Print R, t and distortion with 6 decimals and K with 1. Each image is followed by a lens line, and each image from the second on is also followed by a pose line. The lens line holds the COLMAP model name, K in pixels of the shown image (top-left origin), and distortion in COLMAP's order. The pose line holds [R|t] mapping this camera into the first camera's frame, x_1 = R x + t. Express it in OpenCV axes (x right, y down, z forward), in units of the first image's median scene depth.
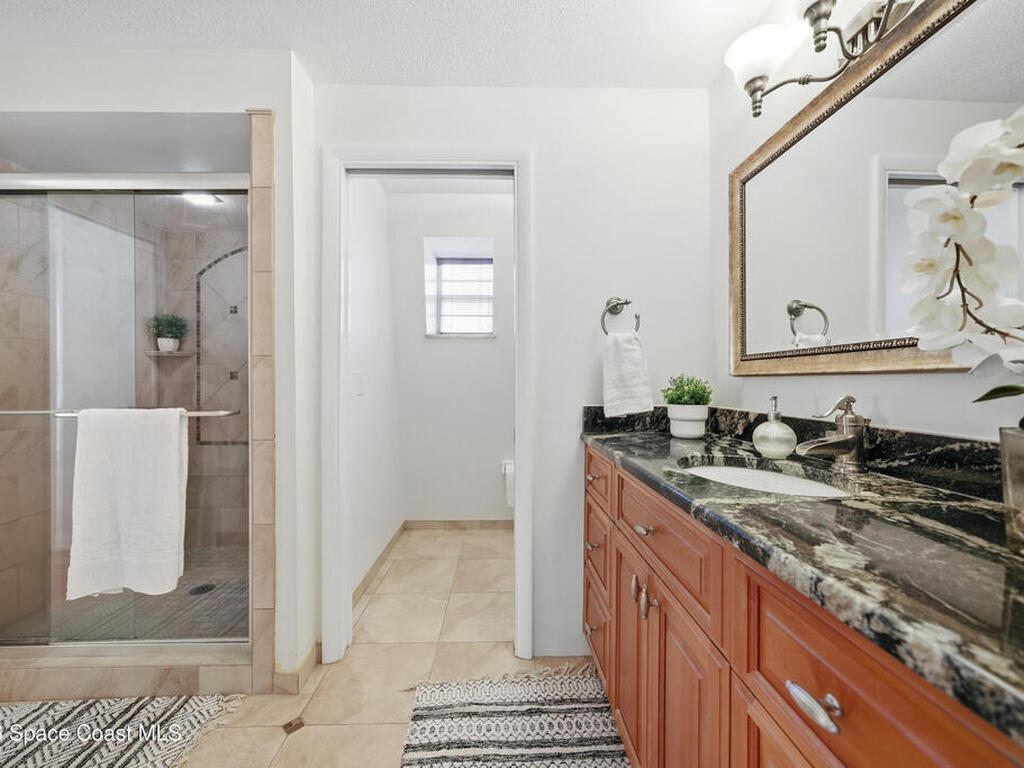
lens RADIAL K [[401.5, 0, 507.0], [0, 401.5, 380.9], [0, 0, 1]] dist [-0.010164, 0.006645]
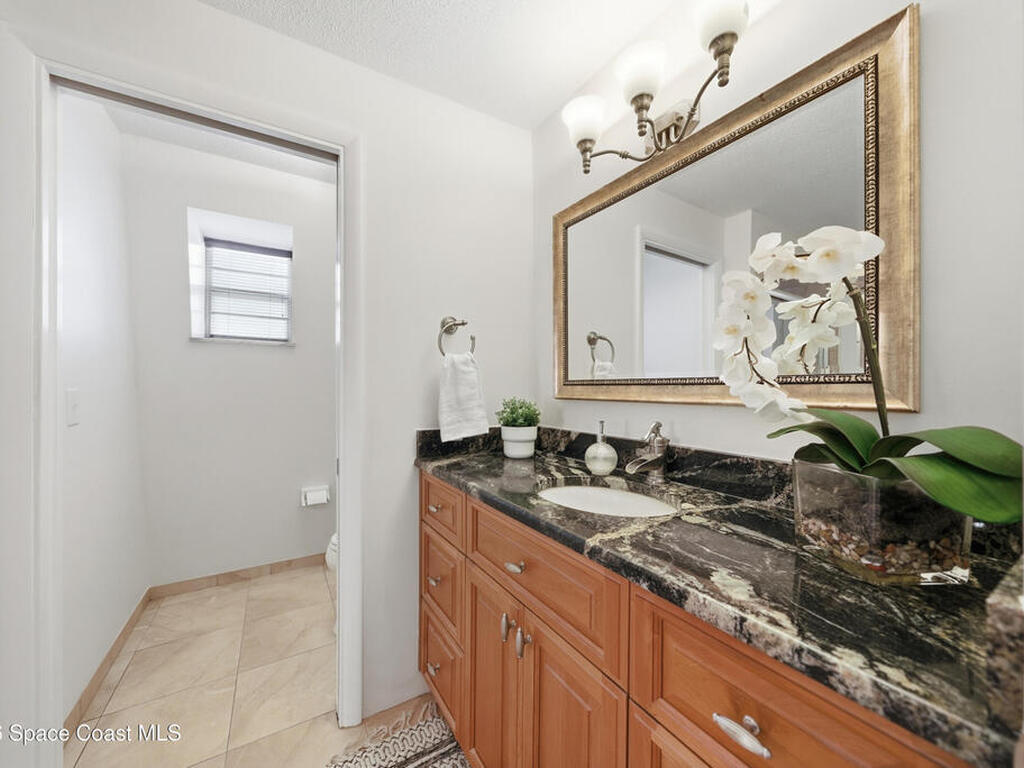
lens RADIAL K [[398.6, 0, 511.1], [0, 398.6, 388.9], [0, 0, 1]] dist [-0.009788, 0.006672]
pose [[0.867267, -0.001621, 0.497841, -0.133307], [-0.001069, 0.999986, 0.005118, -0.061028], [-0.497842, -0.004971, 0.867253, 0.138336]]
